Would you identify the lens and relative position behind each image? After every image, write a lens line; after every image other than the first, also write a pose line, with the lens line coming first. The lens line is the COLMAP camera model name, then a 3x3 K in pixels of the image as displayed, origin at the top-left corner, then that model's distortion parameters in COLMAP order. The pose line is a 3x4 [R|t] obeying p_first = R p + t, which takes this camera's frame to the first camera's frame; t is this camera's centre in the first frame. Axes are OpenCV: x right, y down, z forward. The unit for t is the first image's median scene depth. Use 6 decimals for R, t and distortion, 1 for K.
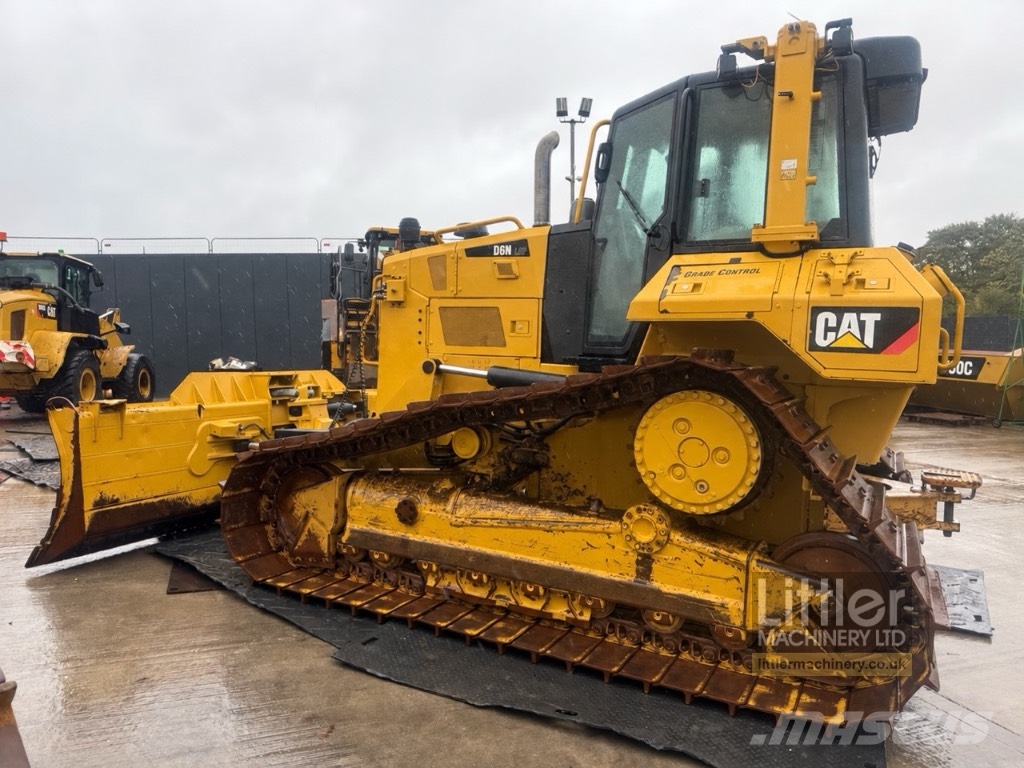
lens RADIAL K [[723.3, 0, 512.0], [0, 723.3, 384.0], [0, 0, 1]] dist [0.136289, -0.204573]
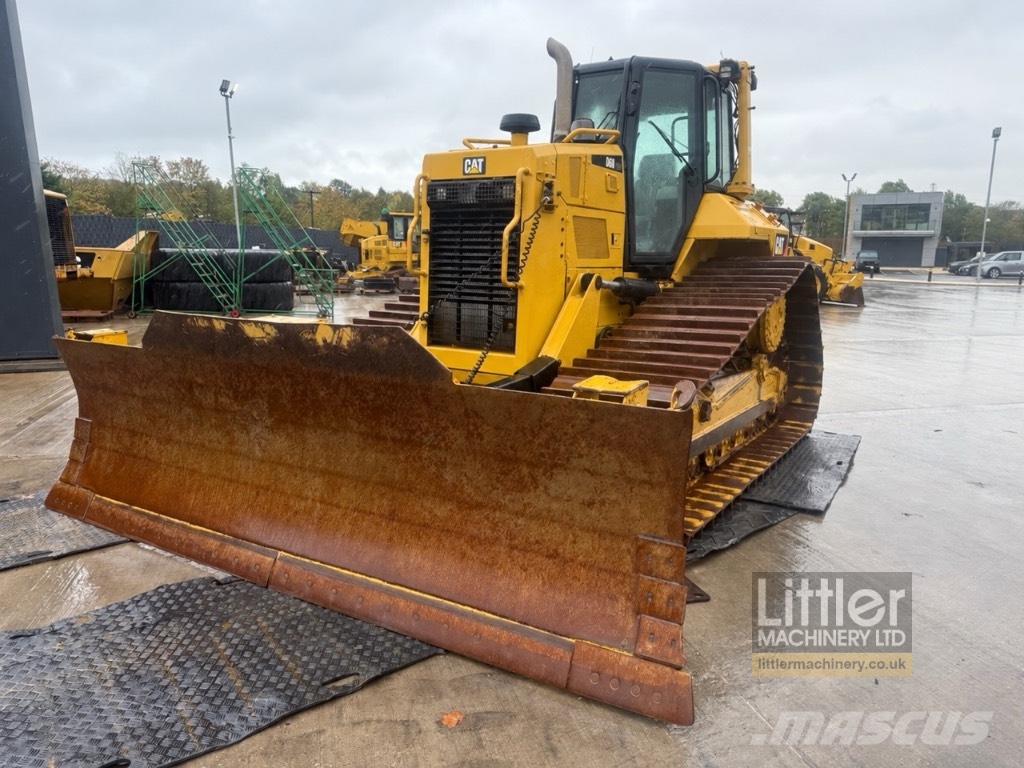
lens RADIAL K [[723.3, 0, 512.0], [0, 723.3, 384.0], [0, 0, 1]] dist [0.136289, -0.204573]
pose [[0.074518, -0.193900, 0.978187, -1.117120], [0.045410, 0.980557, 0.190910, -0.081950], [-0.996185, 0.030193, 0.081874, 1.075956]]
